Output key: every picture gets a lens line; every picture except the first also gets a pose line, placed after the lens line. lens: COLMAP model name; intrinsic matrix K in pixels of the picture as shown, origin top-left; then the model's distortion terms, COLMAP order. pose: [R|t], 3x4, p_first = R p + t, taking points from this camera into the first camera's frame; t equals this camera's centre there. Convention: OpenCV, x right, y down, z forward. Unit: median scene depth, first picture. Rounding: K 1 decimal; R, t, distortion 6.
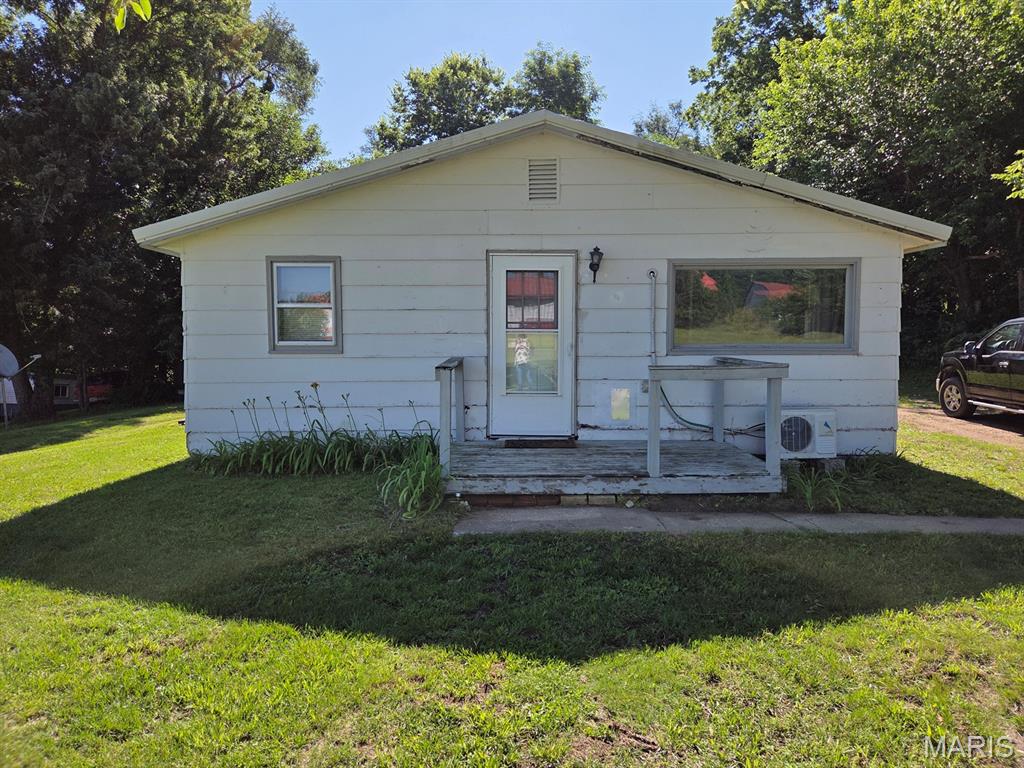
lens RADIAL K [[676.9, 0, 519.1], [0, 676.9, 385.4], [0, 0, 1]] dist [0.035738, -0.004087]
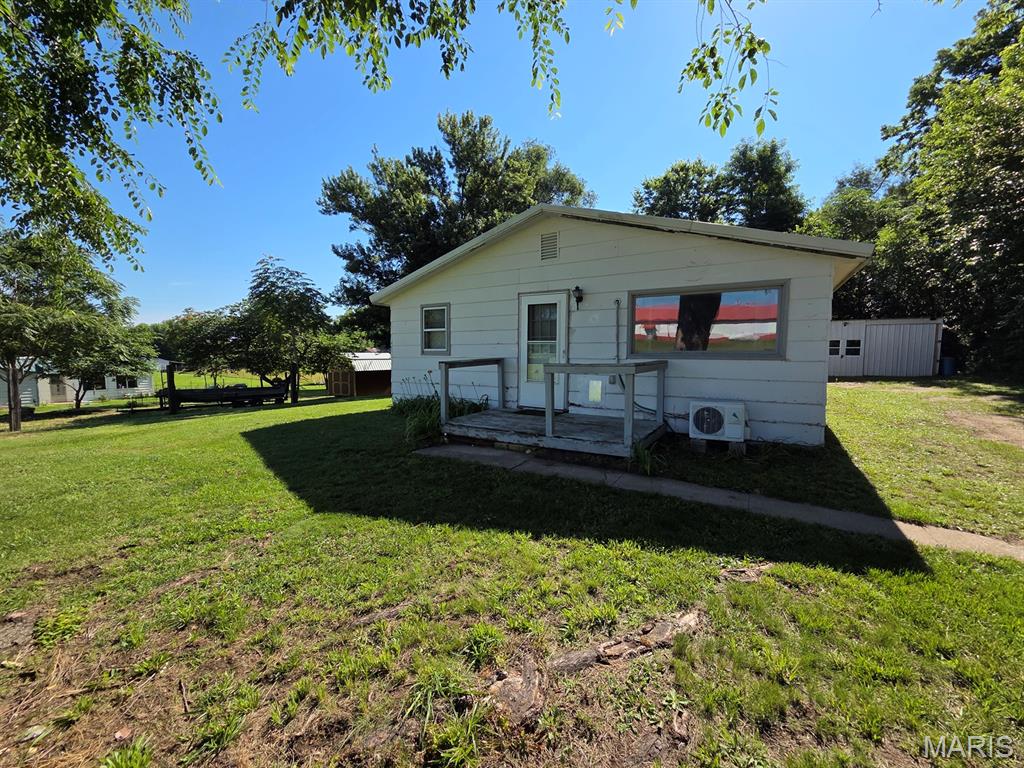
lens RADIAL K [[420.9, 0, 509.7], [0, 420.9, 382.4], [0, 0, 1]] dist [0.006569, -0.001130]
pose [[0.848362, 0.042623, -0.527698, 0.479396], [-0.041844, 0.999034, 0.013424, 0.004164], [0.527761, 0.010693, 0.849326, 0.120737]]
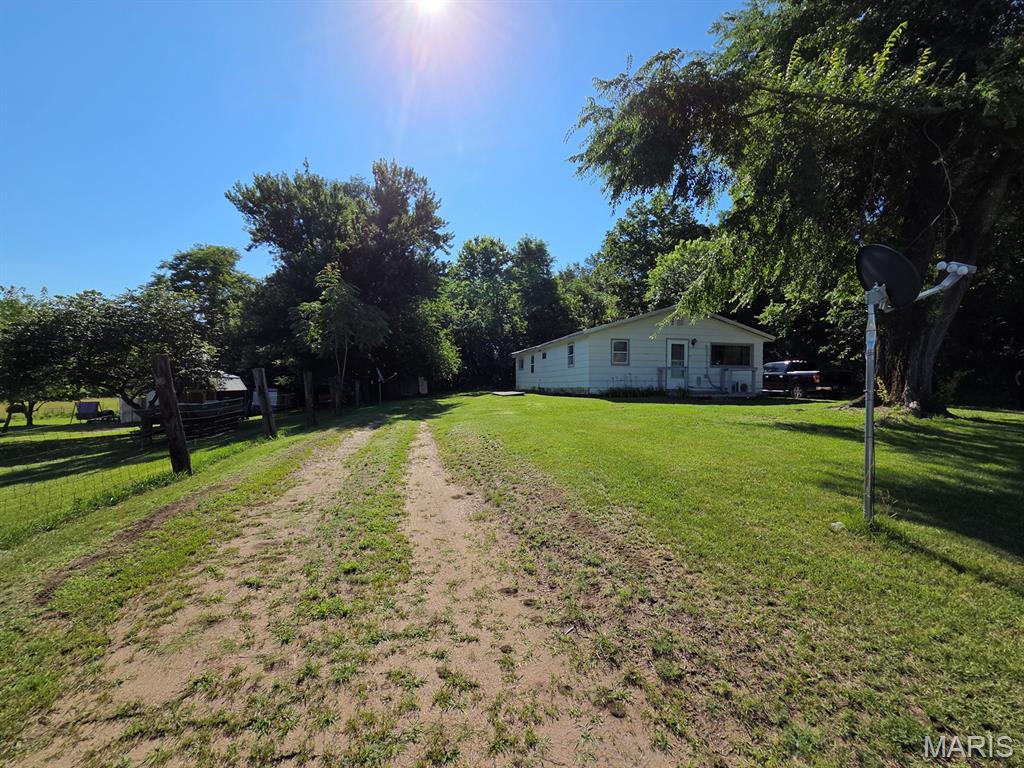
lens RADIAL K [[420.9, 0, 507.2], [0, 420.9, 385.0], [0, 0, 1]] dist [0.006569, -0.001130]
pose [[0.979346, 0.008226, 0.202024, -1.338259], [0.004735, 0.997965, -0.063586, 0.191552], [-0.202136, 0.063230, 0.977314, -1.026370]]
